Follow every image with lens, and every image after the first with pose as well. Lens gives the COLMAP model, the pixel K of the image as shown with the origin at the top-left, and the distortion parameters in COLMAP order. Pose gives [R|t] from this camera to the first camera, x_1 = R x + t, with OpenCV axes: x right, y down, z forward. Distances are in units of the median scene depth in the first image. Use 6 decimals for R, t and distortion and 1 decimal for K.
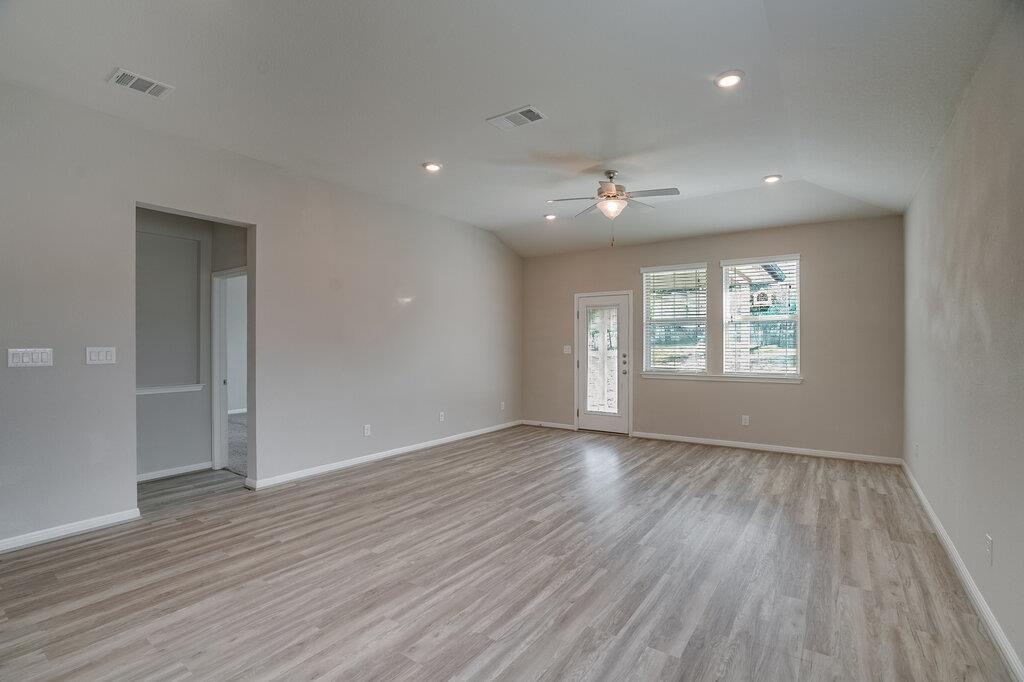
lens RADIAL K [[474.1, 0, 512.0], [0, 474.1, 341.0], [0, 0, 1]] dist [-0.057674, 0.016072]
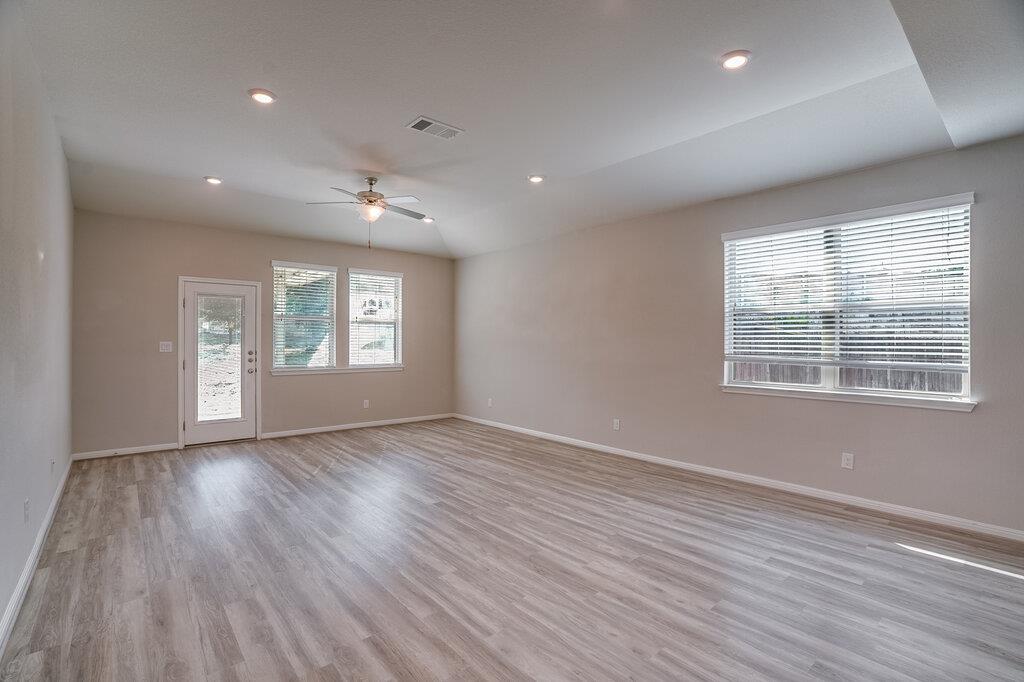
lens RADIAL K [[467.4, 0, 512.0], [0, 467.4, 341.0], [0, 0, 1]] dist [-0.046812, 0.000295]
pose [[0.252135, 0.000871, 0.967692, -0.880589], [-0.011795, 0.999928, 0.002173, 0.000814], [-0.967620, -0.011961, 0.252127, 0.518044]]
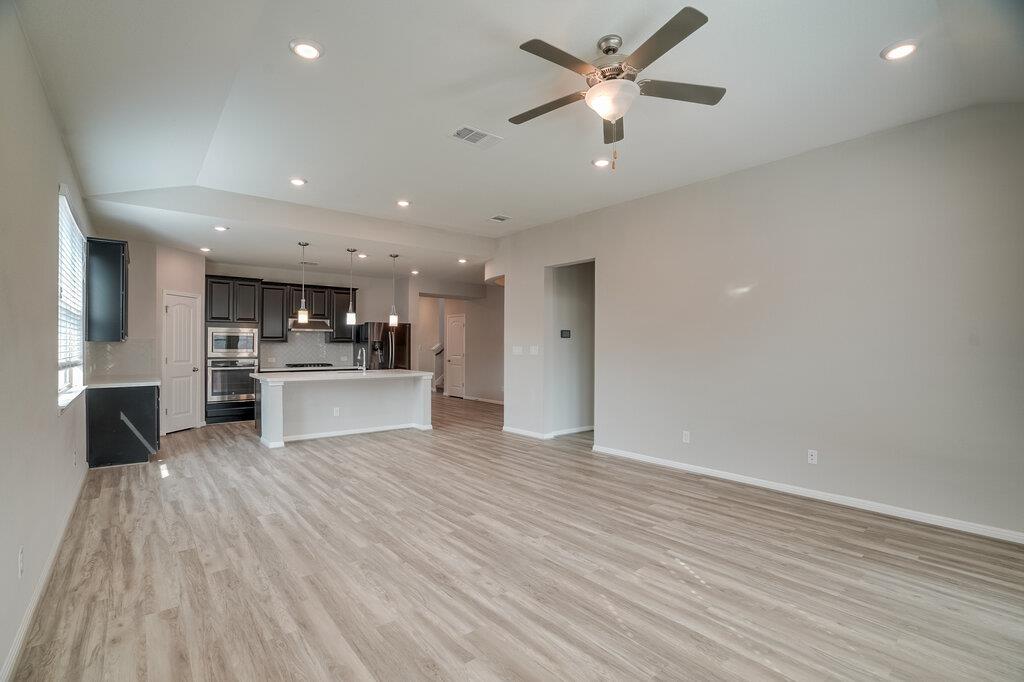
lens RADIAL K [[474.1, 0, 512.0], [0, 474.1, 341.0], [0, 0, 1]] dist [-0.057674, 0.016072]
pose [[-0.272513, -0.009599, -0.962104, 0.951117], [0.004768, 0.999924, -0.011326, 0.008449], [0.962140, -0.007674, -0.272446, 1.266757]]
